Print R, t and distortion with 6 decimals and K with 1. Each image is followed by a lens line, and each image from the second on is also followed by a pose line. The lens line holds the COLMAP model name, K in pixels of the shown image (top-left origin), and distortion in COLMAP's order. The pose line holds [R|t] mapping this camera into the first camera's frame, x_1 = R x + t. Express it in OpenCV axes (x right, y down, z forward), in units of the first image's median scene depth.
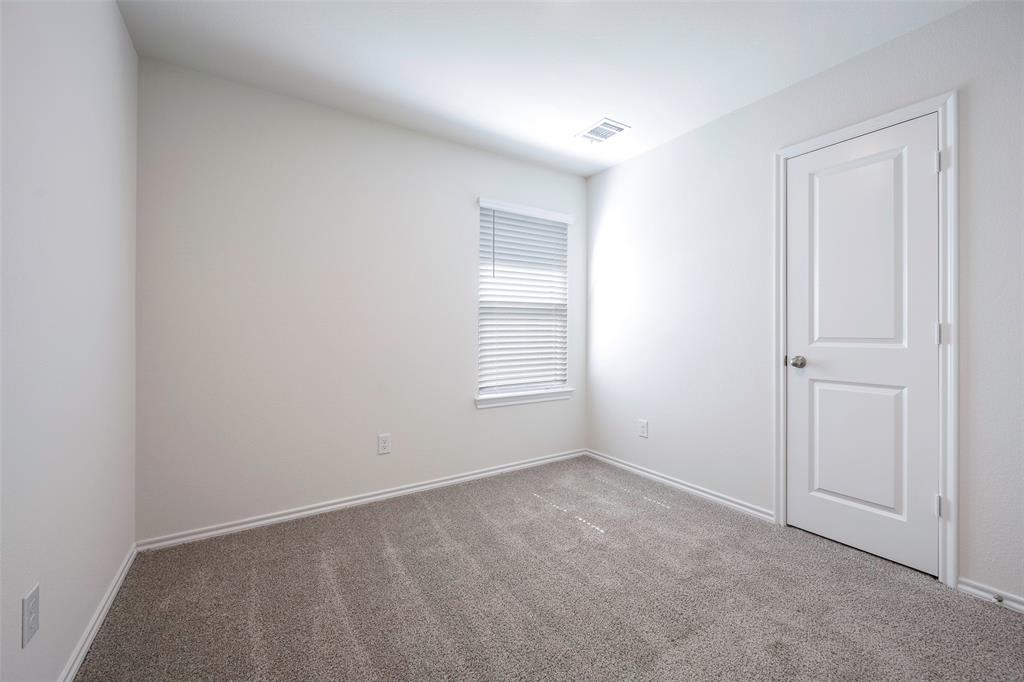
lens RADIAL K [[403.5, 0, 533.6], [0, 403.5, 340.6], [0, 0, 1]] dist [-0.001666, -0.000339]
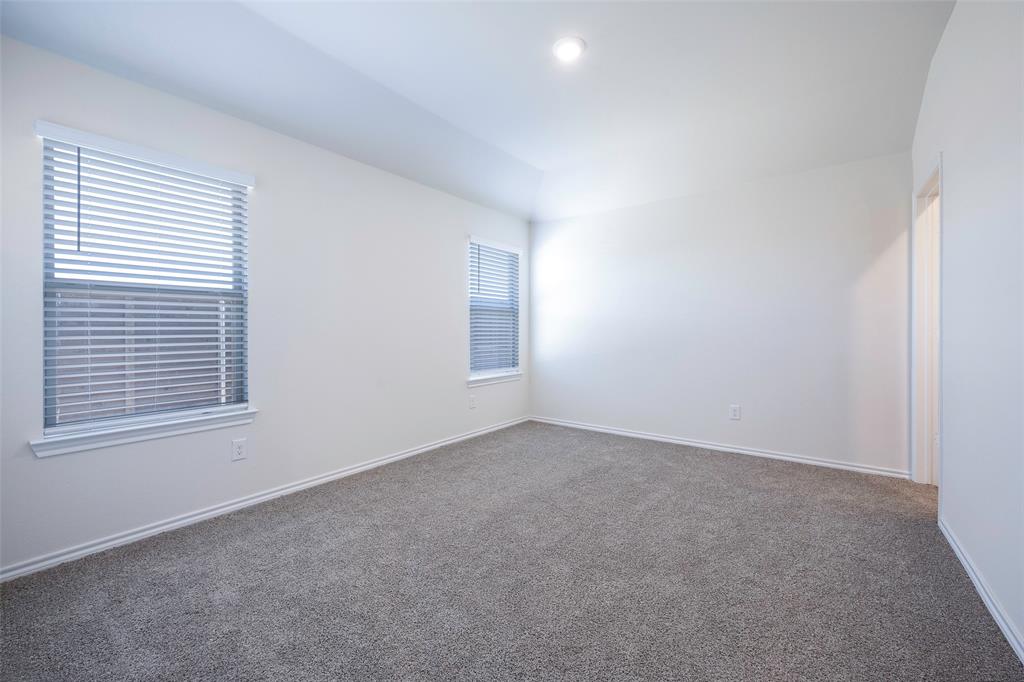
lens RADIAL K [[403.5, 0, 507.1], [0, 403.5, 340.3], [0, 0, 1]] dist [-0.001666, -0.000339]
pose [[0.946816, -0.001683, 0.321773, -0.402026], [-0.001168, 0.999962, 0.008670, -0.005924], [-0.321775, -0.008585, 0.946777, -0.310172]]
